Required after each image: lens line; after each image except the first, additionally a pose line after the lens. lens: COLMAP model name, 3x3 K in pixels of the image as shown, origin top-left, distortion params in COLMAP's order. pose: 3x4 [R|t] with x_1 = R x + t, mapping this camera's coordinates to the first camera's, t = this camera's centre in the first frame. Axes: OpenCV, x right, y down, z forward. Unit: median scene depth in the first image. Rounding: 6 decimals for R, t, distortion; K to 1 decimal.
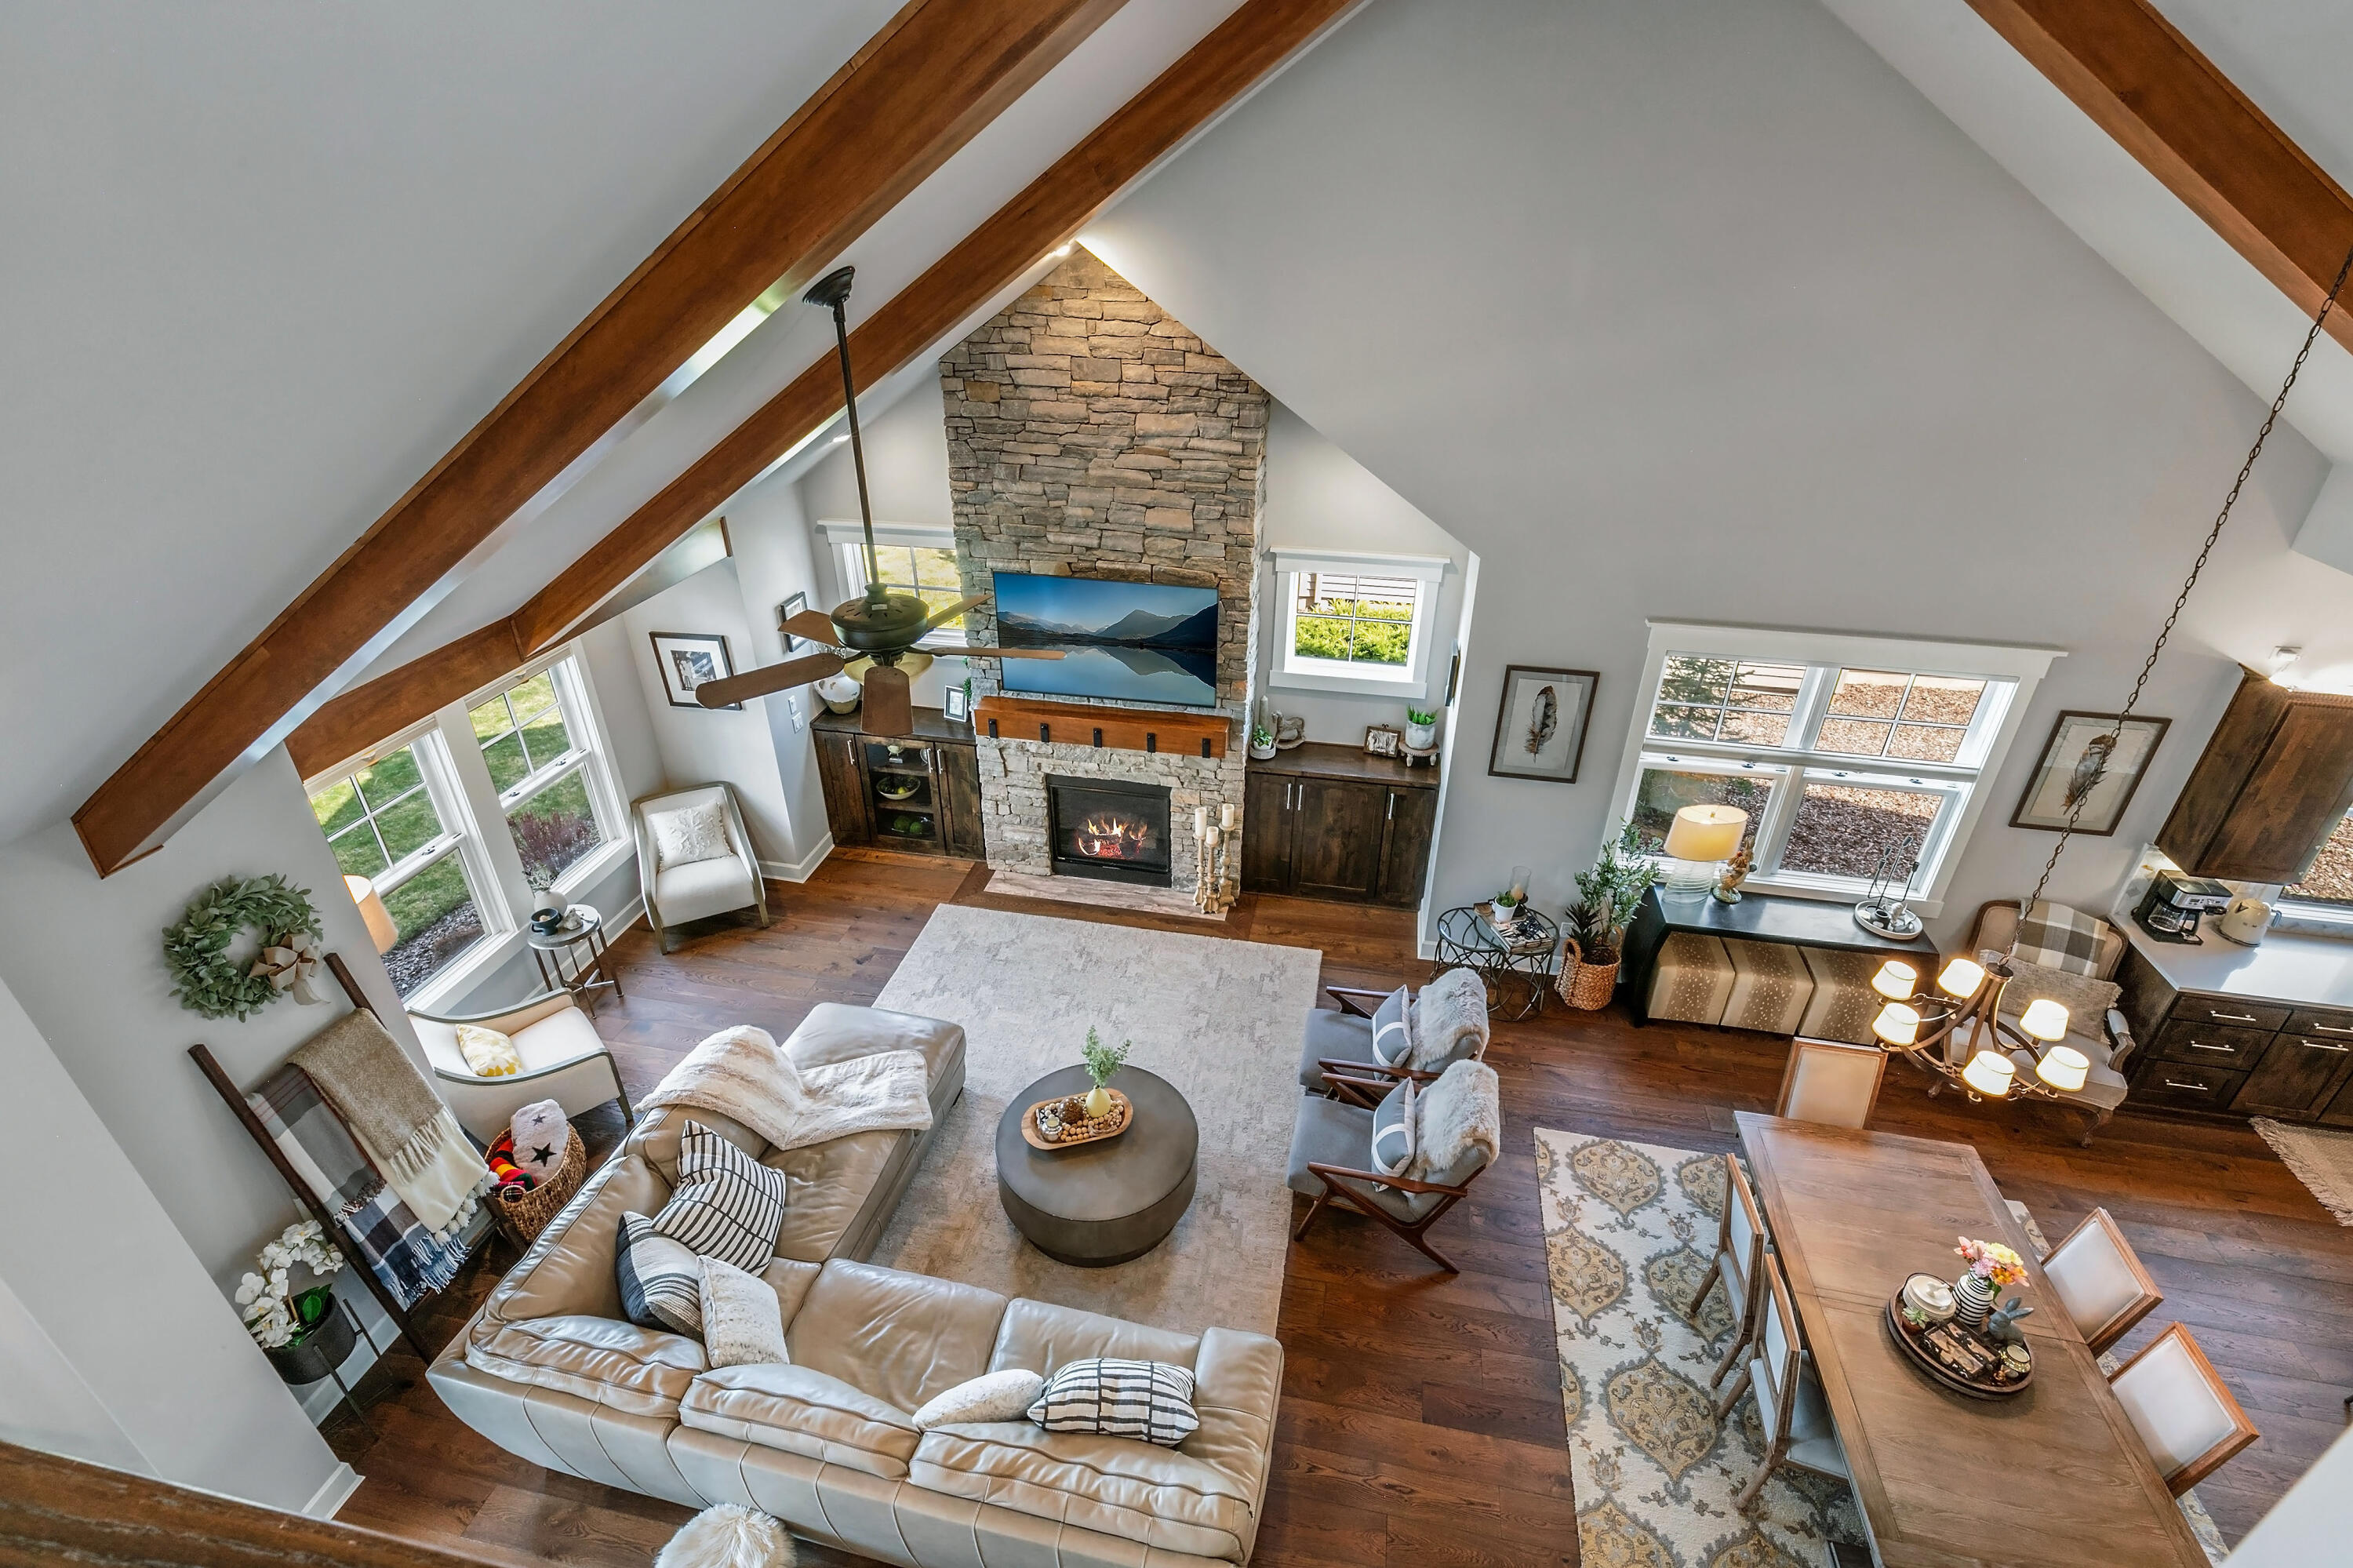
lens RADIAL K [[1078.1, 0, 1178.3], [0, 1078.1, 800.5], [0, 0, 1]] dist [0.004804, -0.000042]
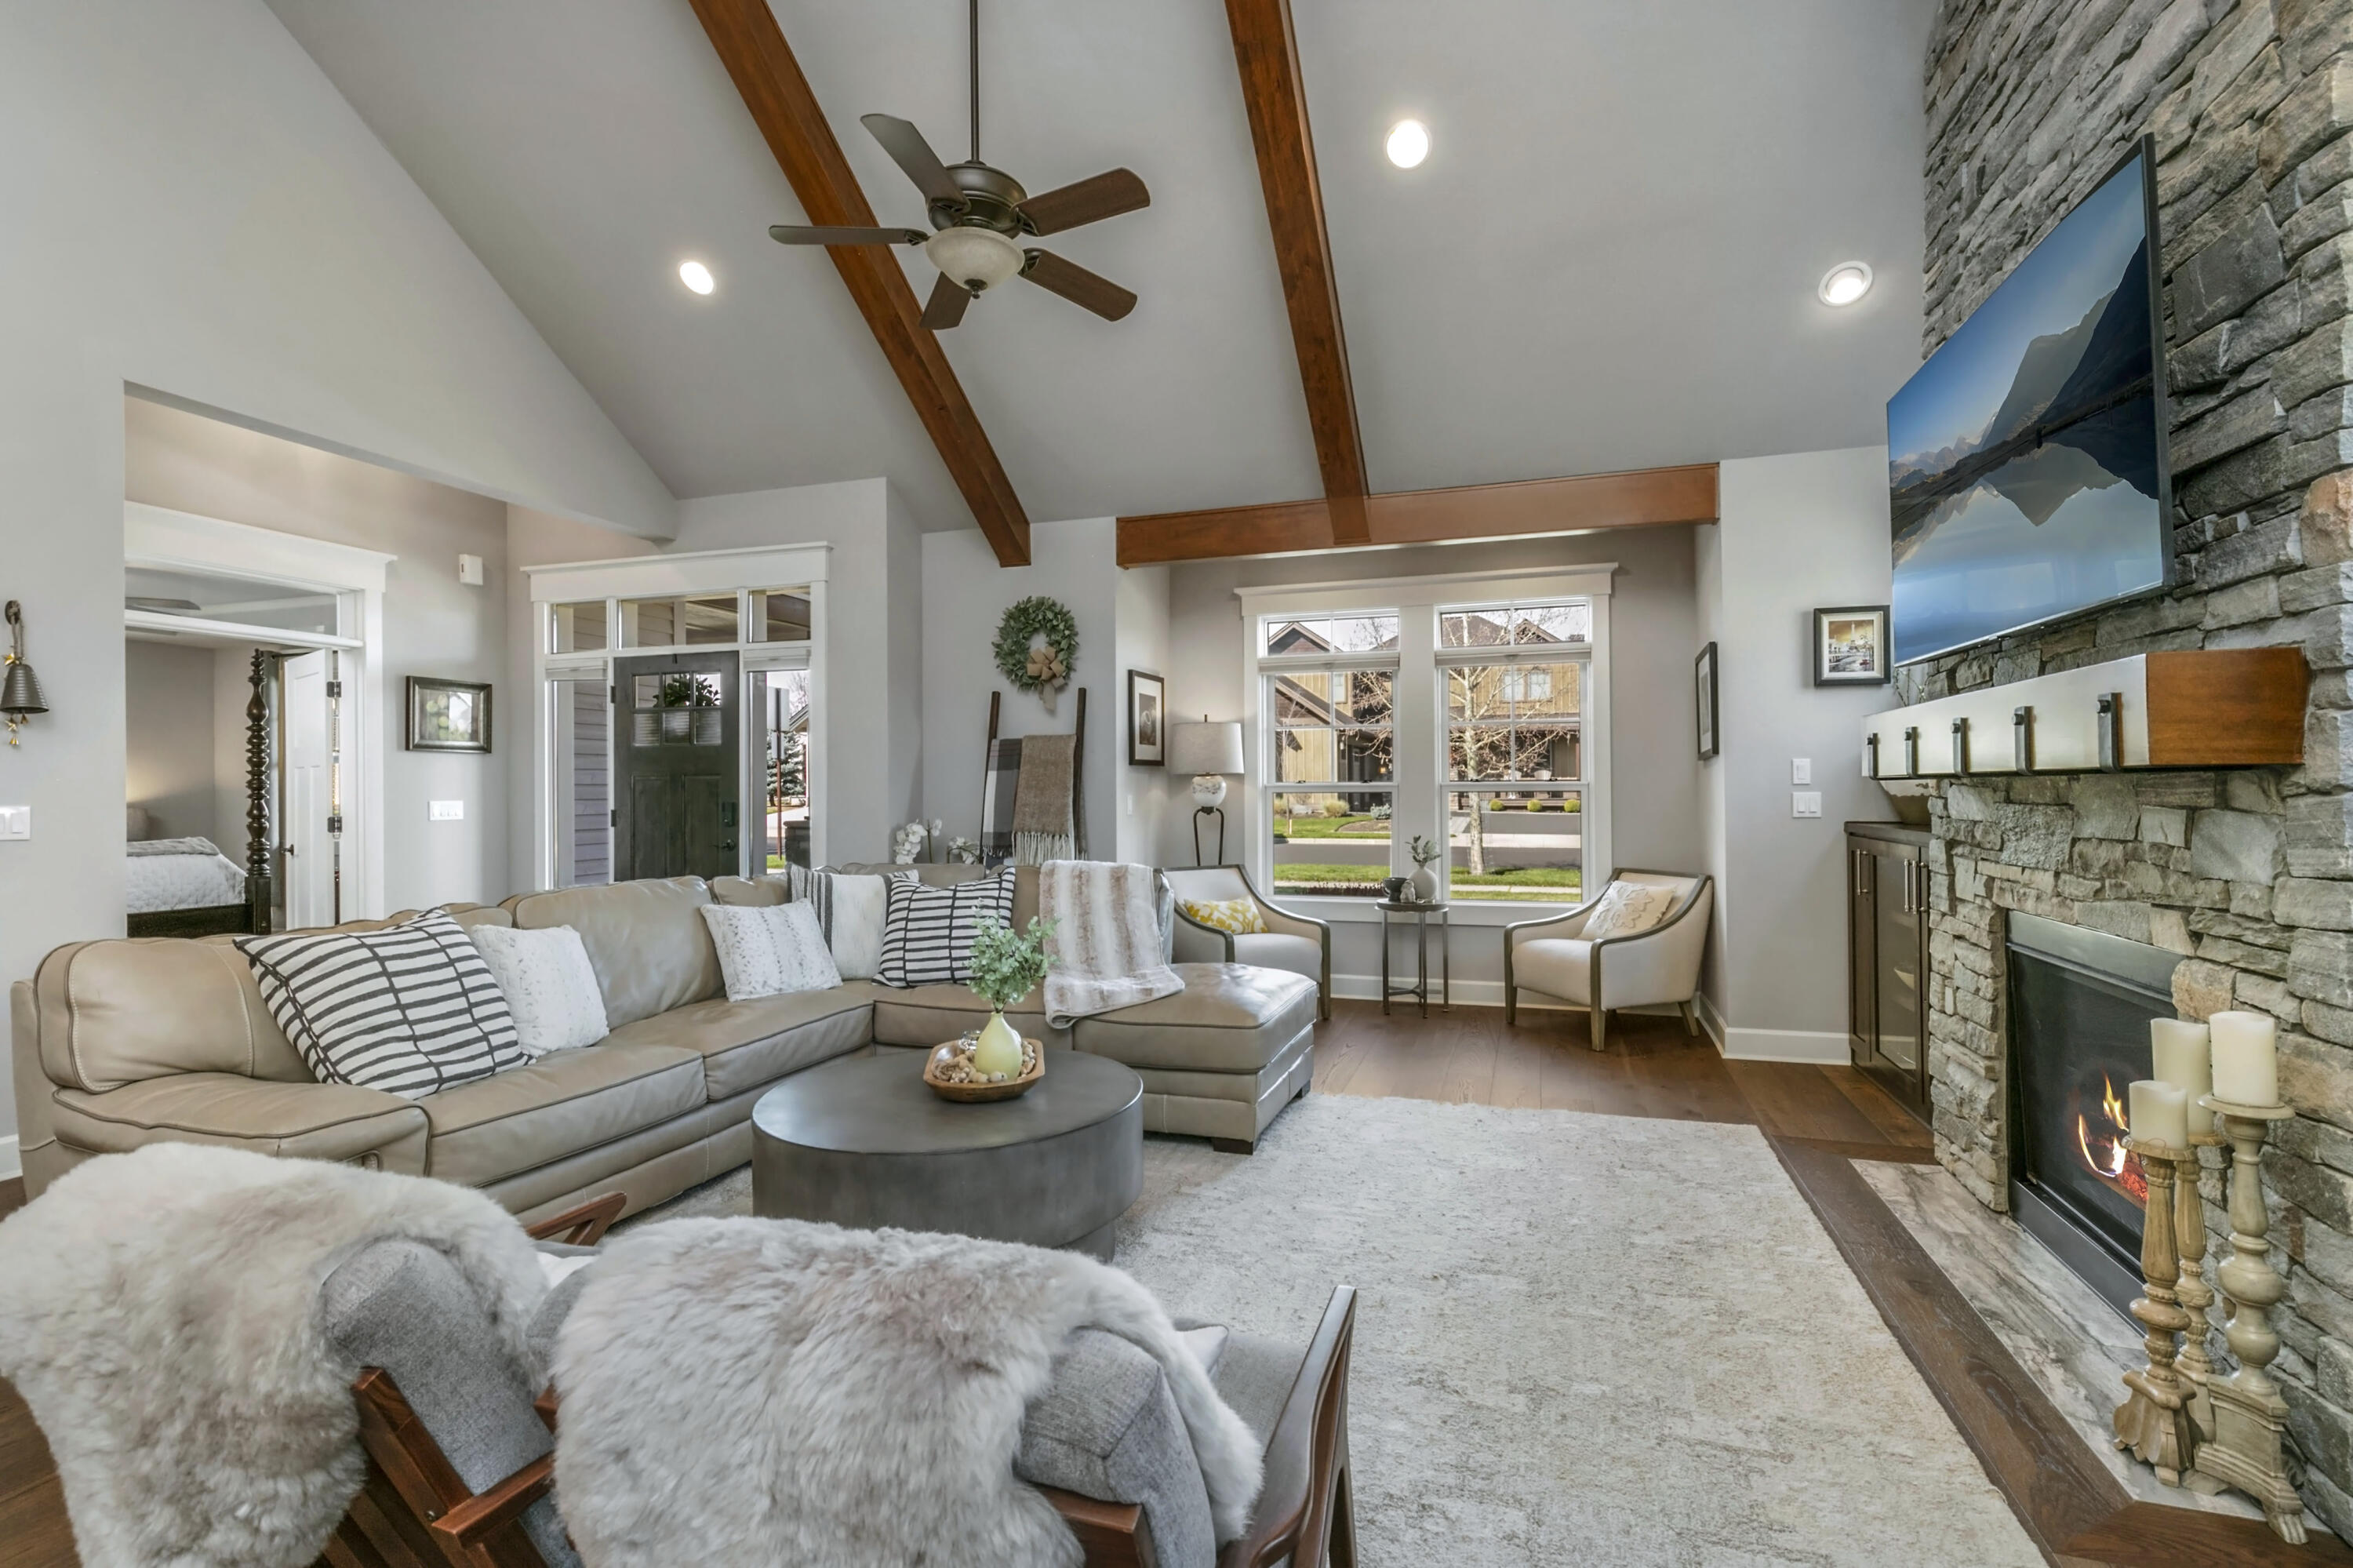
lens RADIAL K [[1078.1, 0, 1178.3], [0, 1078.1, 800.5], [0, 0, 1]] dist [0.004804, -0.000042]
pose [[-0.120049, 0.002127, -0.992766, 0.560867], [-0.500261, 0.863627, 0.062344, 0.121824], [0.857512, 0.504126, -0.102614, 1.345077]]
